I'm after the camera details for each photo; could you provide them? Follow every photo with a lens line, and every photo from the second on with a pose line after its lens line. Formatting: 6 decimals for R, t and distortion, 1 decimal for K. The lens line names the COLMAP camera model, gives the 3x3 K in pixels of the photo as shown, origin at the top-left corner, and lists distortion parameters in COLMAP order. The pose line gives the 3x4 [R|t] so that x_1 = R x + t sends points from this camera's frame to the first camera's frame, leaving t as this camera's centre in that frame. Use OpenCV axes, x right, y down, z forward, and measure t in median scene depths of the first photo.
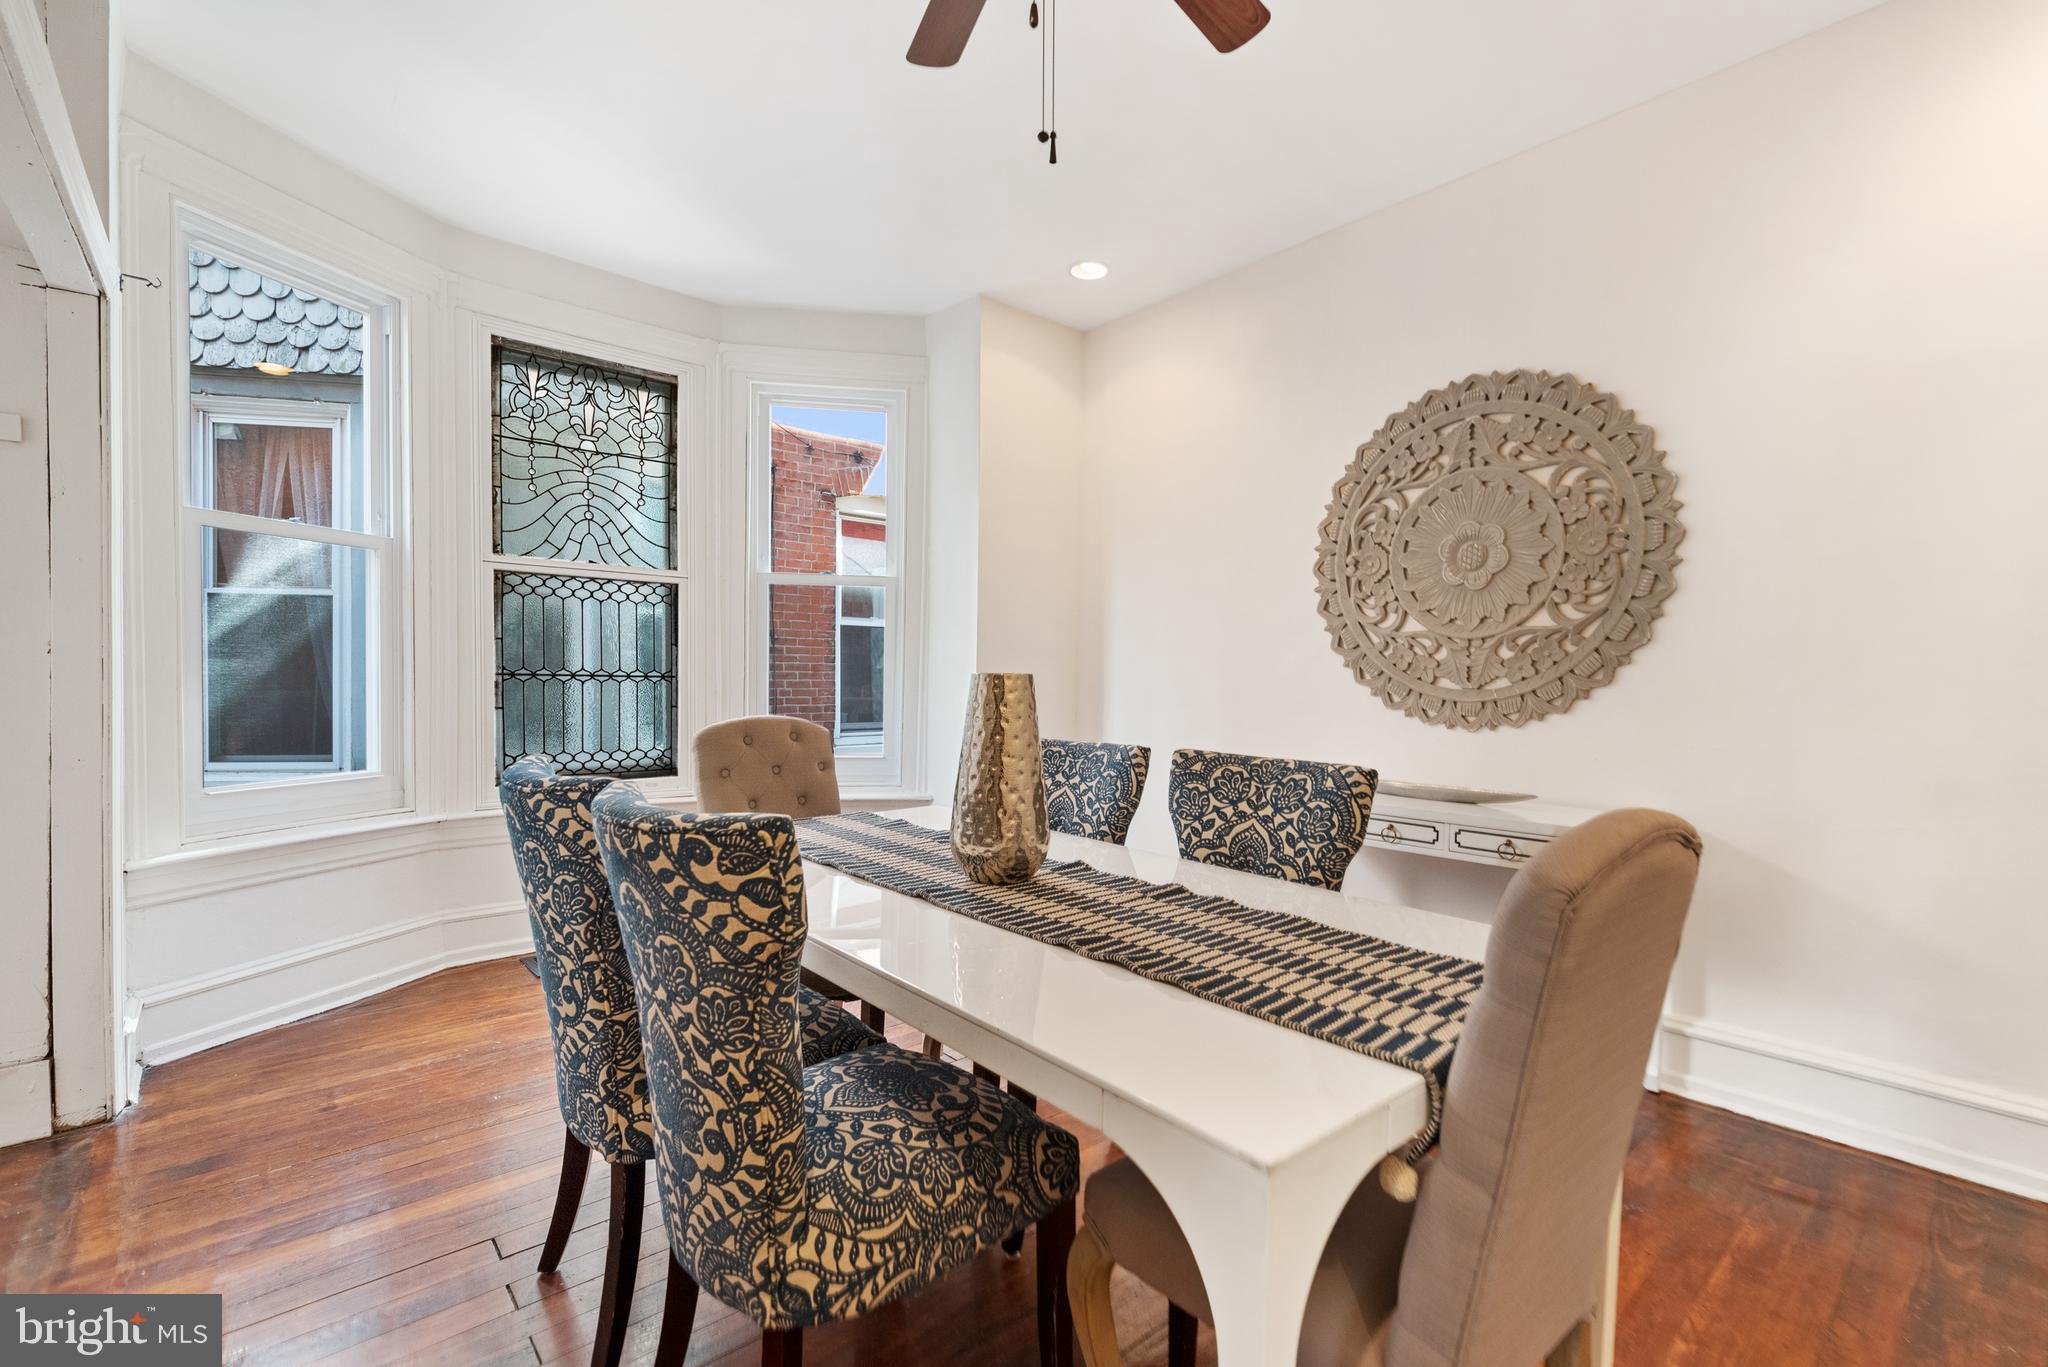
lens RADIAL K [[894.1, 0, 1022.1], [0, 894.1, 689.5], [0, 0, 1]] dist [0.002265, 0.000038]
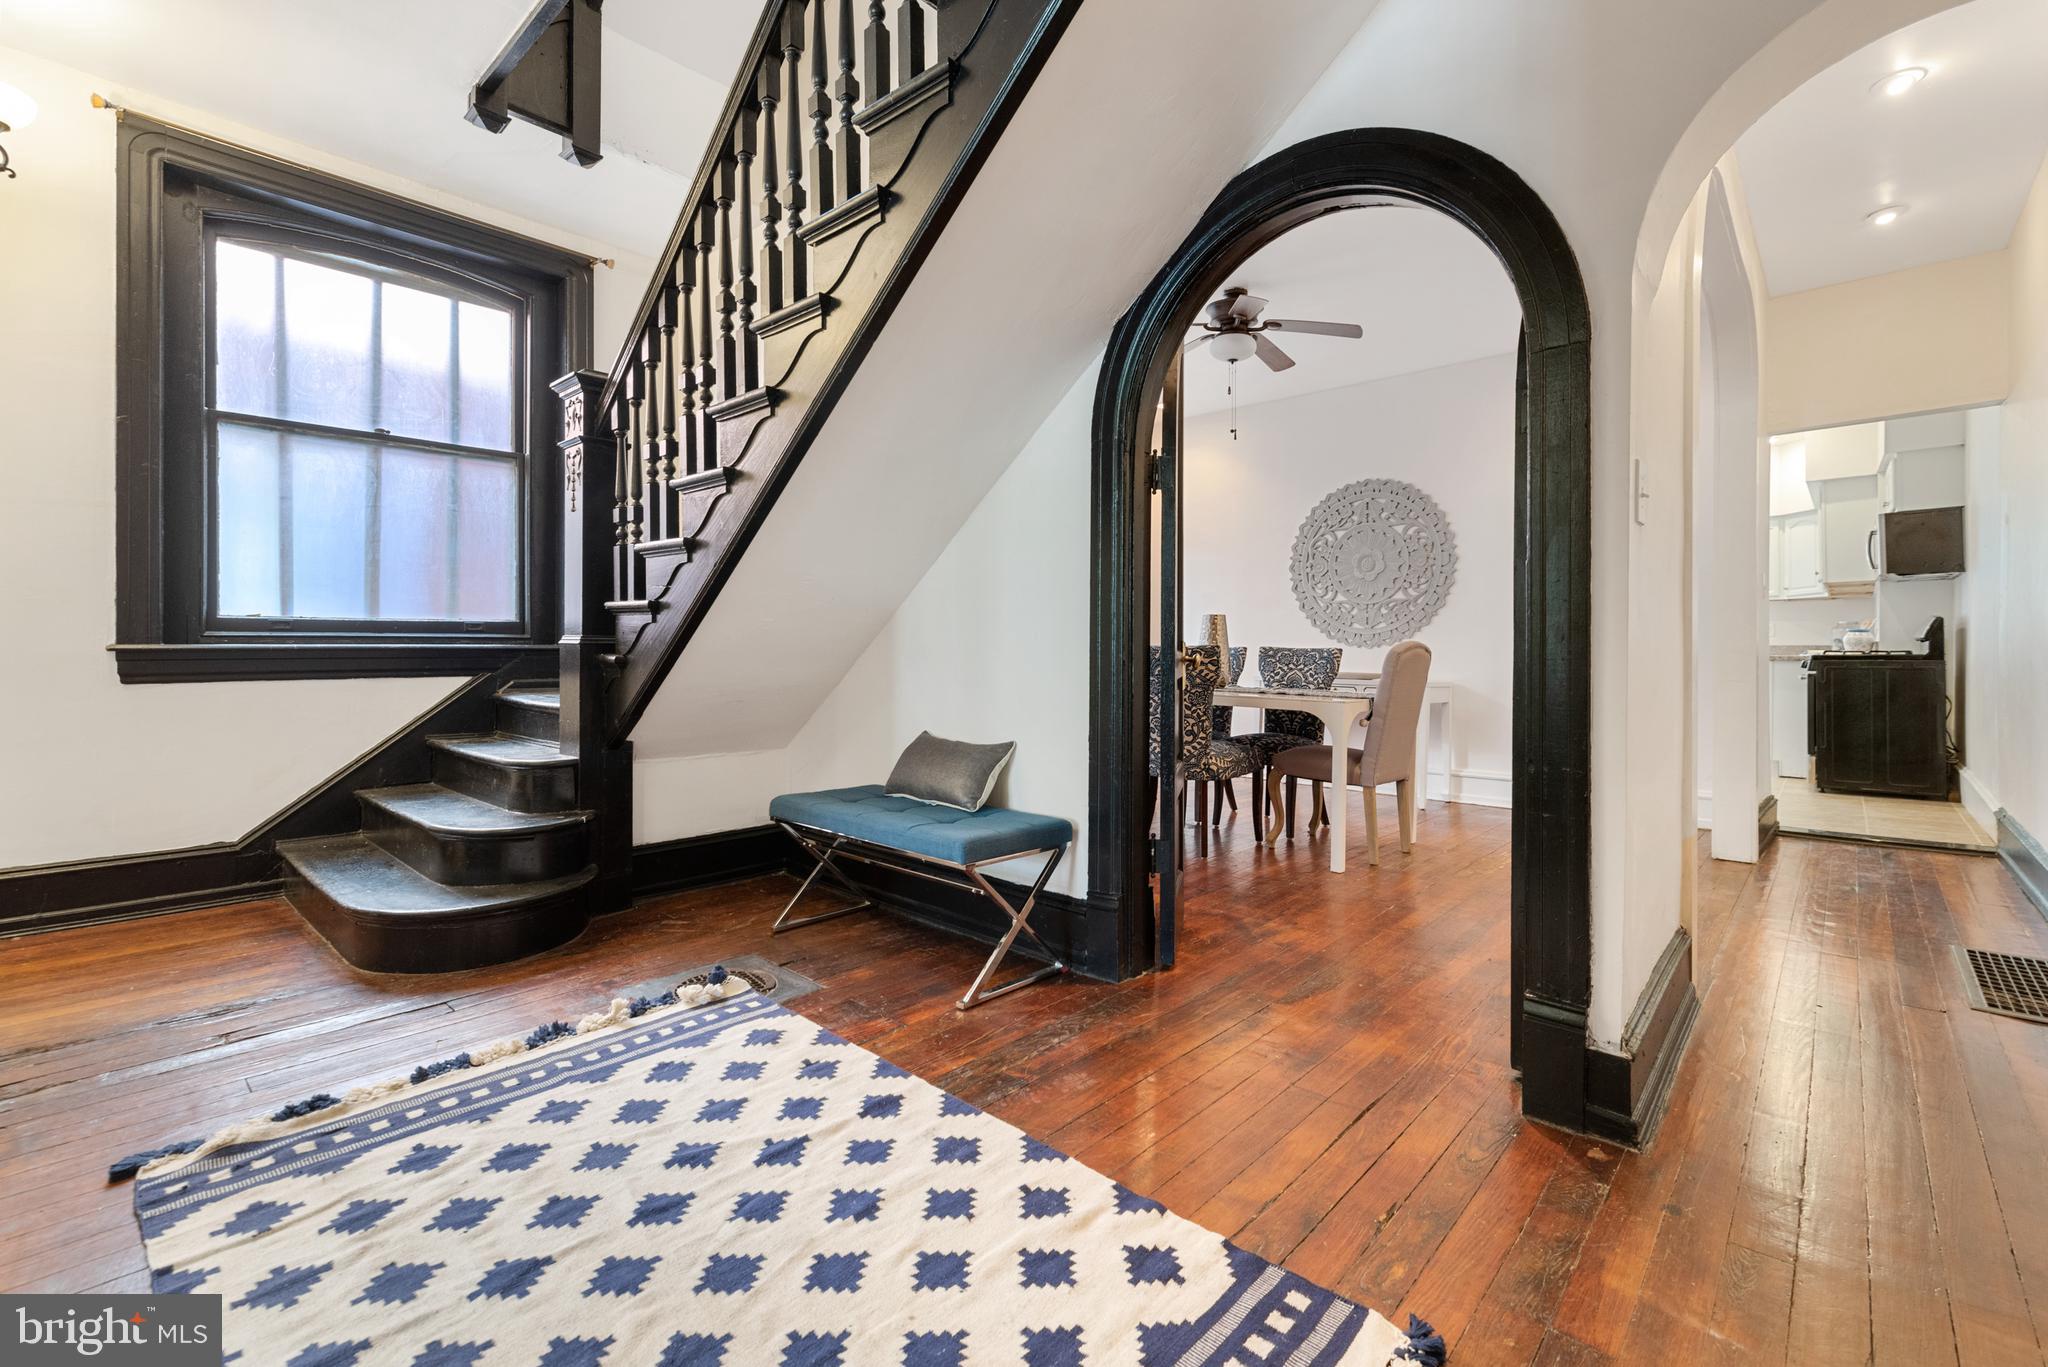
lens RADIAL K [[894.1, 0, 1005.5], [0, 894.1, 648.0], [0, 0, 1]] dist [0.002265, 0.000038]
pose [[0.994986, -0.001792, 0.099998, -0.593584], [0.002945, 0.999931, -0.011388, 0.072254], [-0.099970, 0.011626, 0.994922, -1.073166]]
